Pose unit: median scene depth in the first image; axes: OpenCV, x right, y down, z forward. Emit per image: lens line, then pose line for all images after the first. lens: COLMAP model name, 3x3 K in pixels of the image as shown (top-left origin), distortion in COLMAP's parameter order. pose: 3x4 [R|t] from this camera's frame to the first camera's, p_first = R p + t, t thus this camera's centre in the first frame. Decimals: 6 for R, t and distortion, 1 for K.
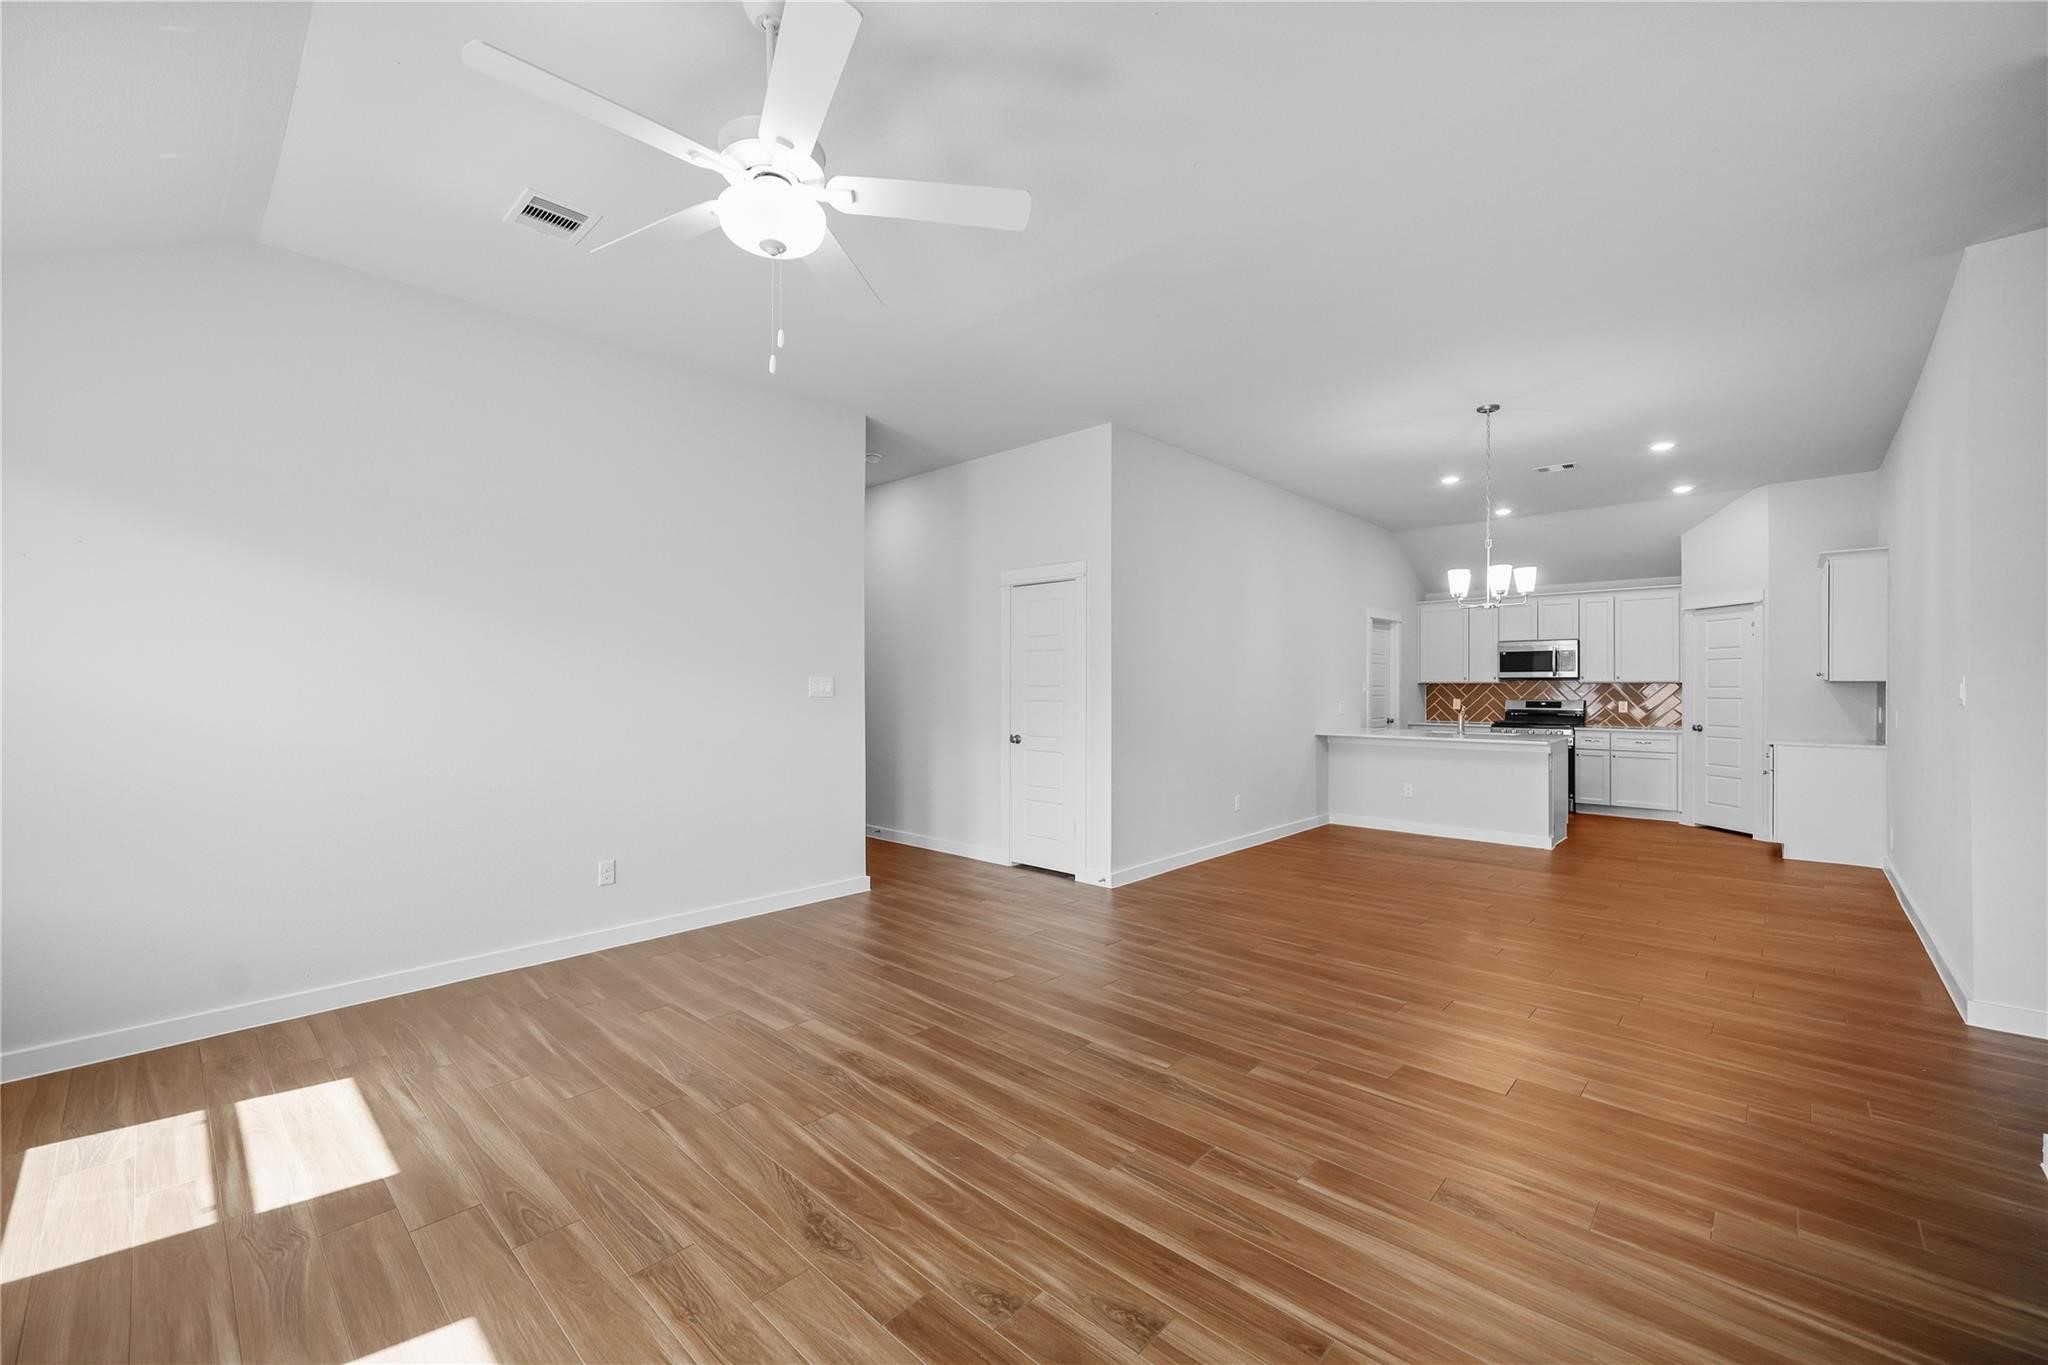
lens RADIAL K [[822.2, 0, 1023.1], [0, 822.2, 683.9], [0, 0, 1]] dist [-0.001287, 0.001242]
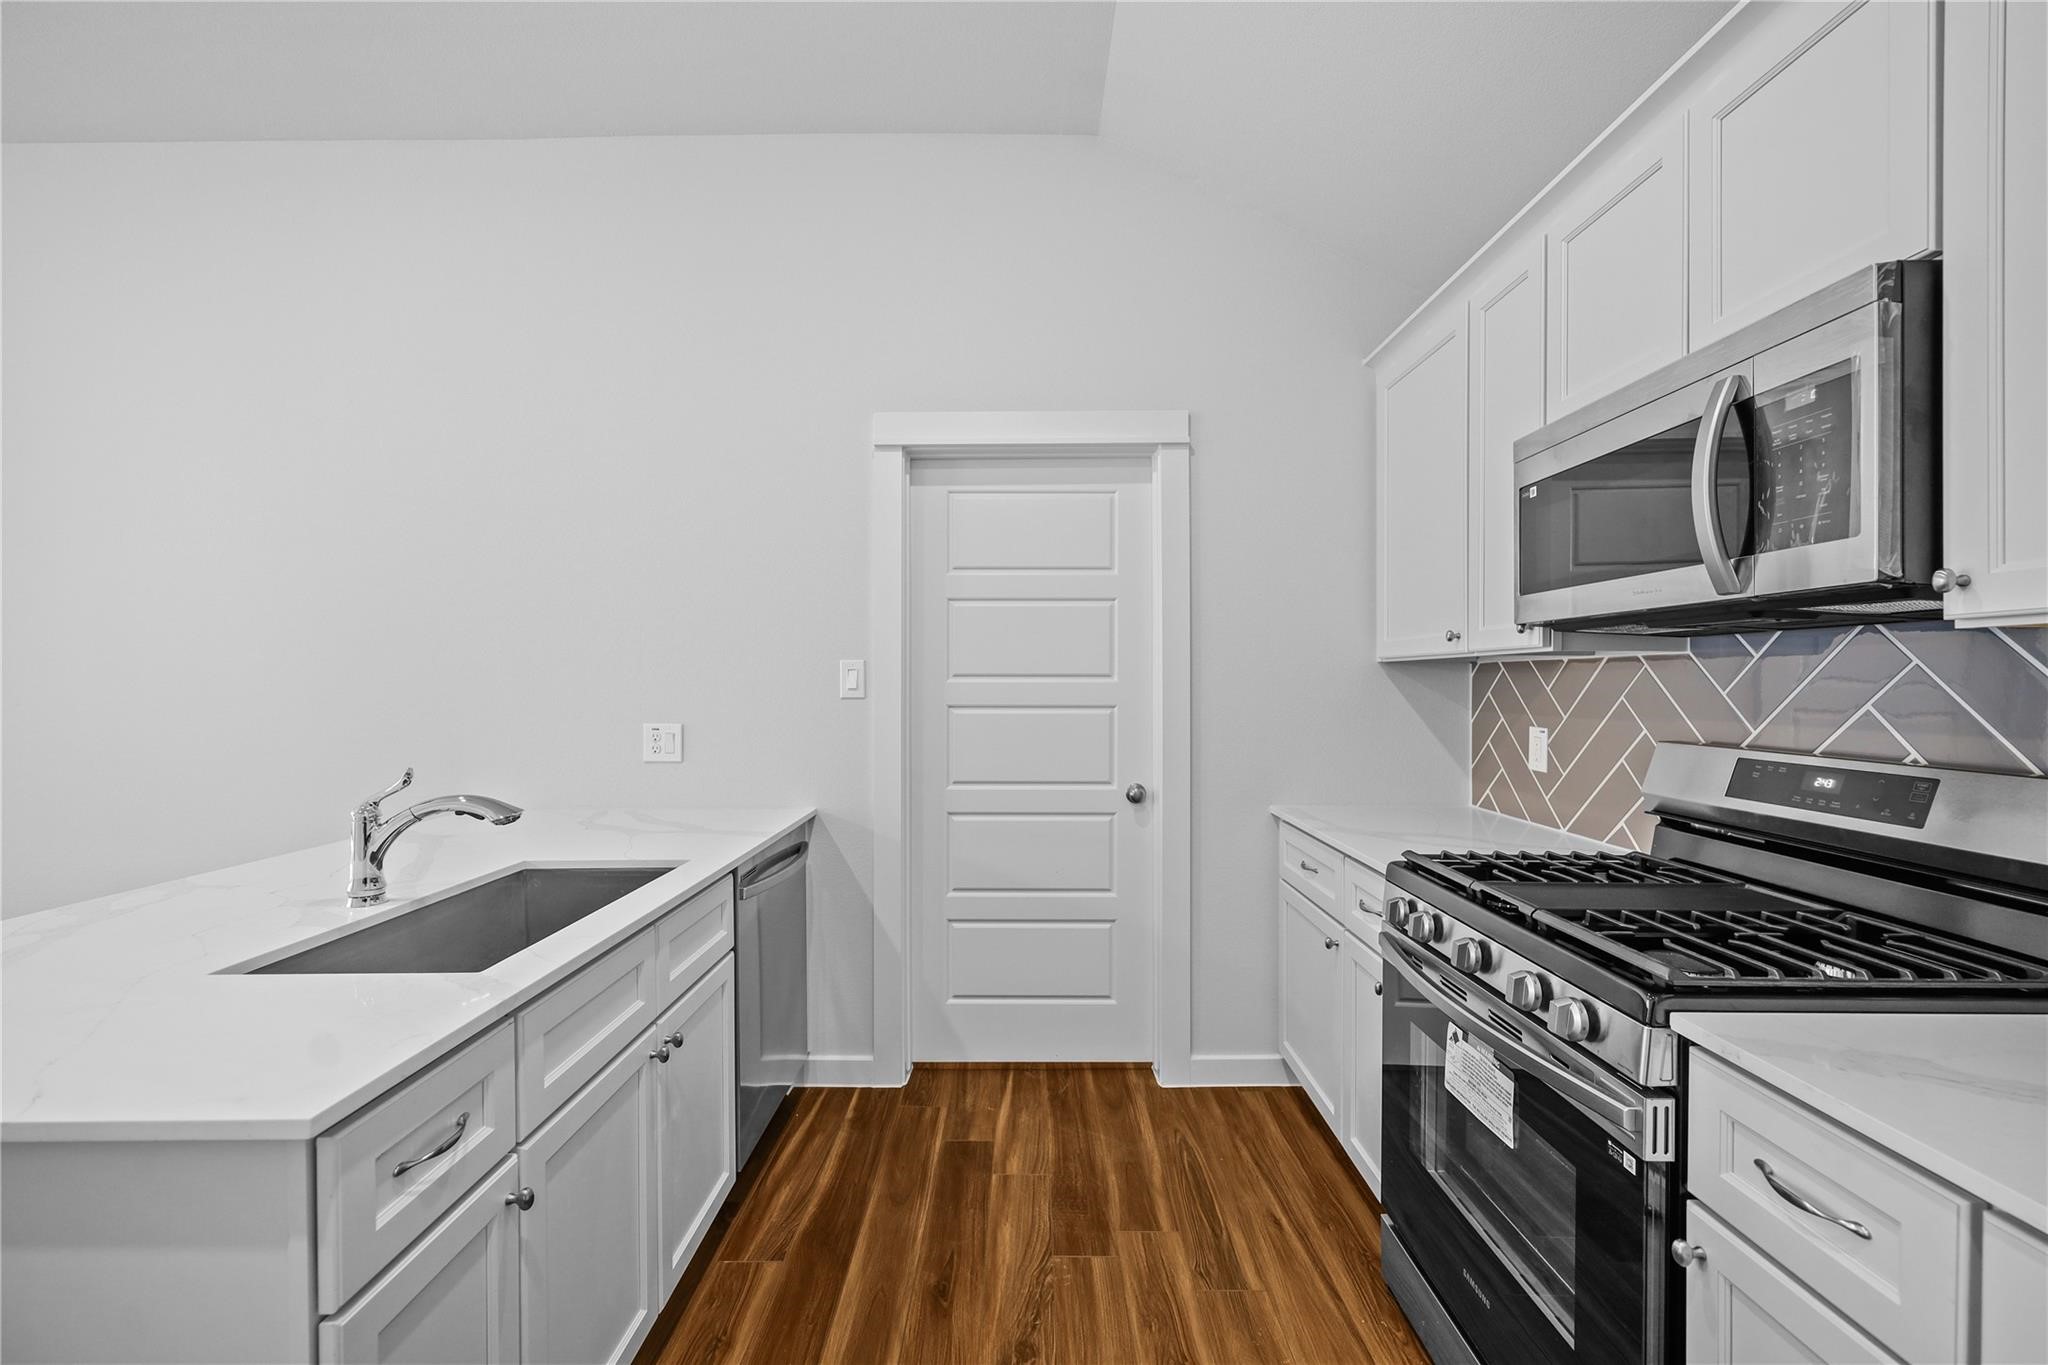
lens RADIAL K [[822.2, 0, 1022.3], [0, 822.2, 685.7], [0, 0, 1]] dist [-0.001287, 0.001242]
pose [[0.677083, 0.000241, -0.735907, 0.877637], [0.007132, 0.999951, 0.006889, 0.006174], [0.735872, -0.009914, 0.677048, 1.077924]]
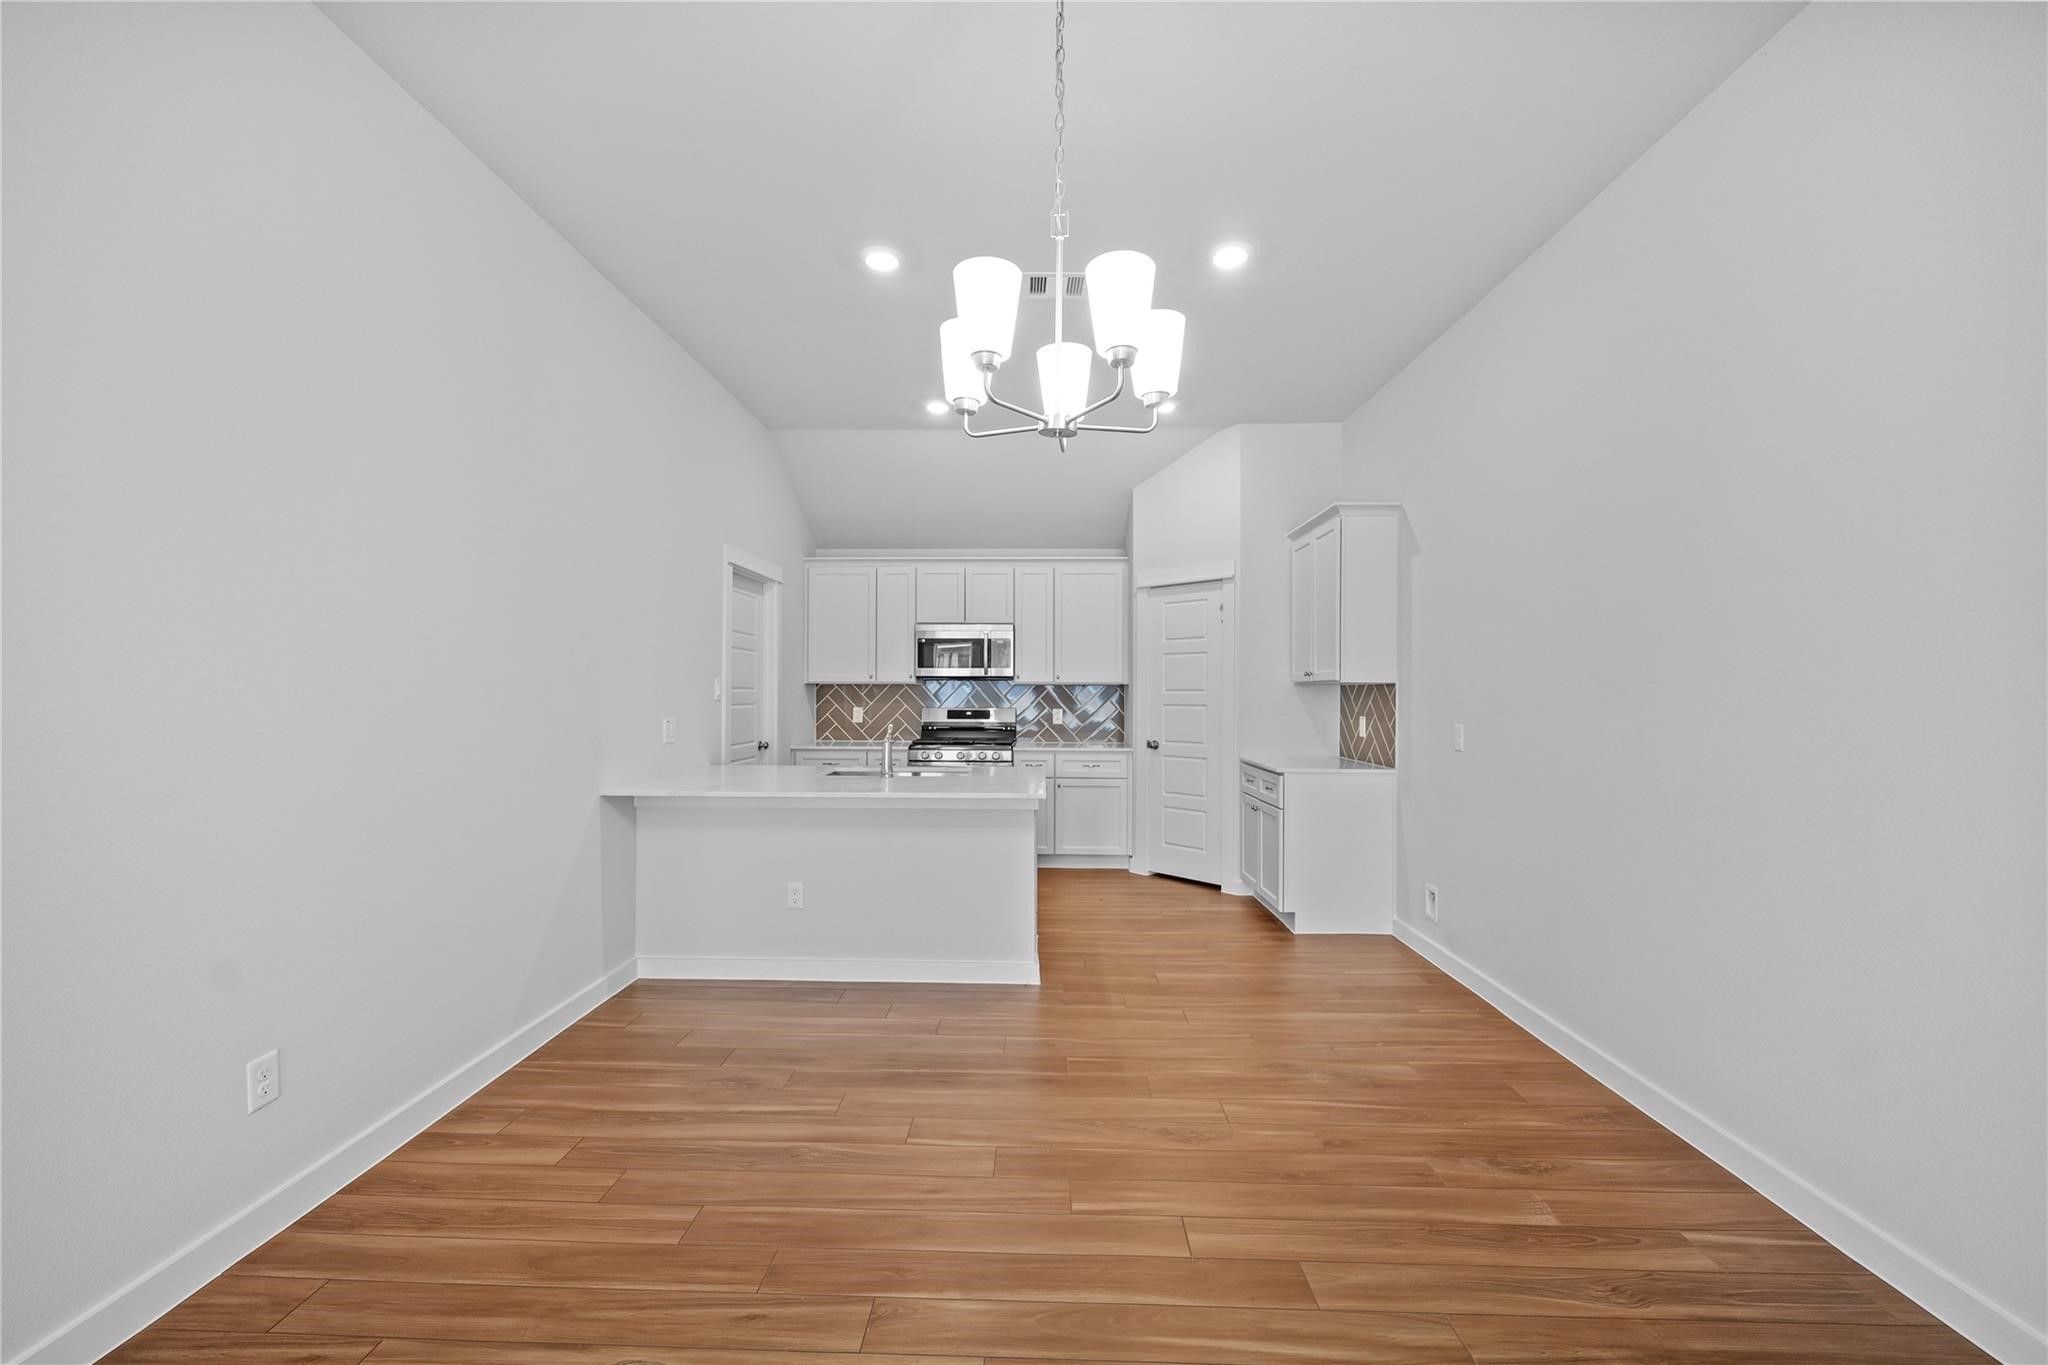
lens RADIAL K [[822.2, 0, 1025.5], [0, 822.2, 680.9], [0, 0, 1]] dist [-0.001287, 0.001242]
pose [[0.748156, 0.008386, 0.663469, 0.266250], [-0.004912, 0.999963, -0.007099, 0.001403], [-0.663504, 0.002052, 0.748170, 0.589127]]
